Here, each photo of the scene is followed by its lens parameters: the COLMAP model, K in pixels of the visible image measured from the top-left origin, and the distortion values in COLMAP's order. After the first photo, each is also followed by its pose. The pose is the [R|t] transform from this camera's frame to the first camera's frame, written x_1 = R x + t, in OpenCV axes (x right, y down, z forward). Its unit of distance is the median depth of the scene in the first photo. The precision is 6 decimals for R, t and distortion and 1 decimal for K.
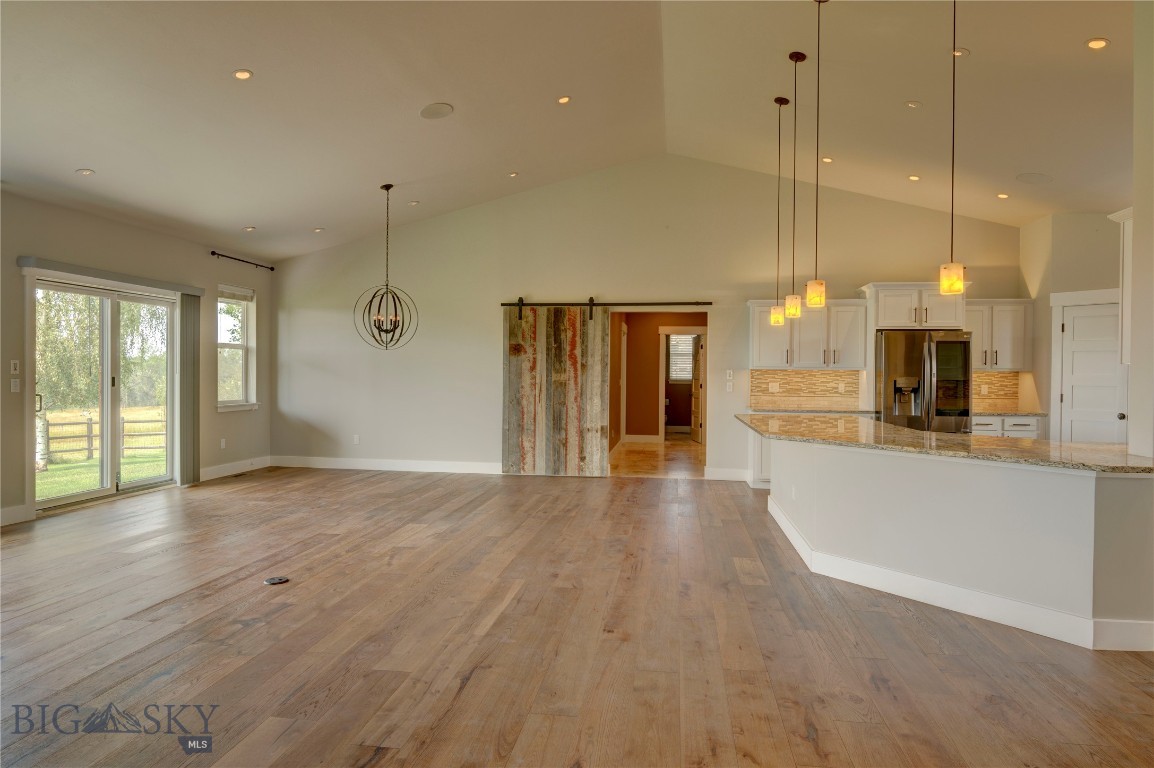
lens RADIAL K [[671.8, 0, 587.9], [0, 671.8, 379.8], [0, 0, 1]] dist [0.001122, 0.000612]
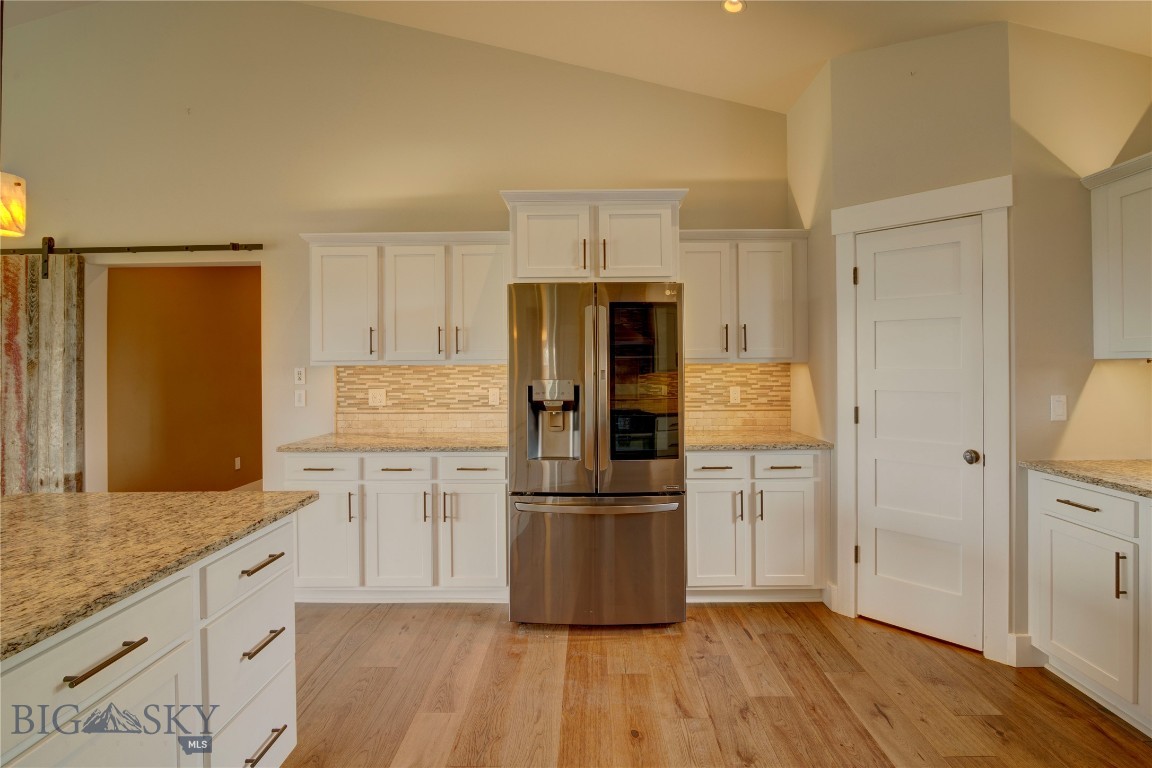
lens RADIAL K [[546.8, 0, 579.4], [0, 546.8, 363.8], [0, 0, 1]] dist [-0.010972, -0.000232]
pose [[0.993552, -0.016422, 0.112181, 0.409897], [0.017664, 0.999793, -0.010086, -0.009604], [-0.111992, 0.012002, 0.993637, 0.557487]]
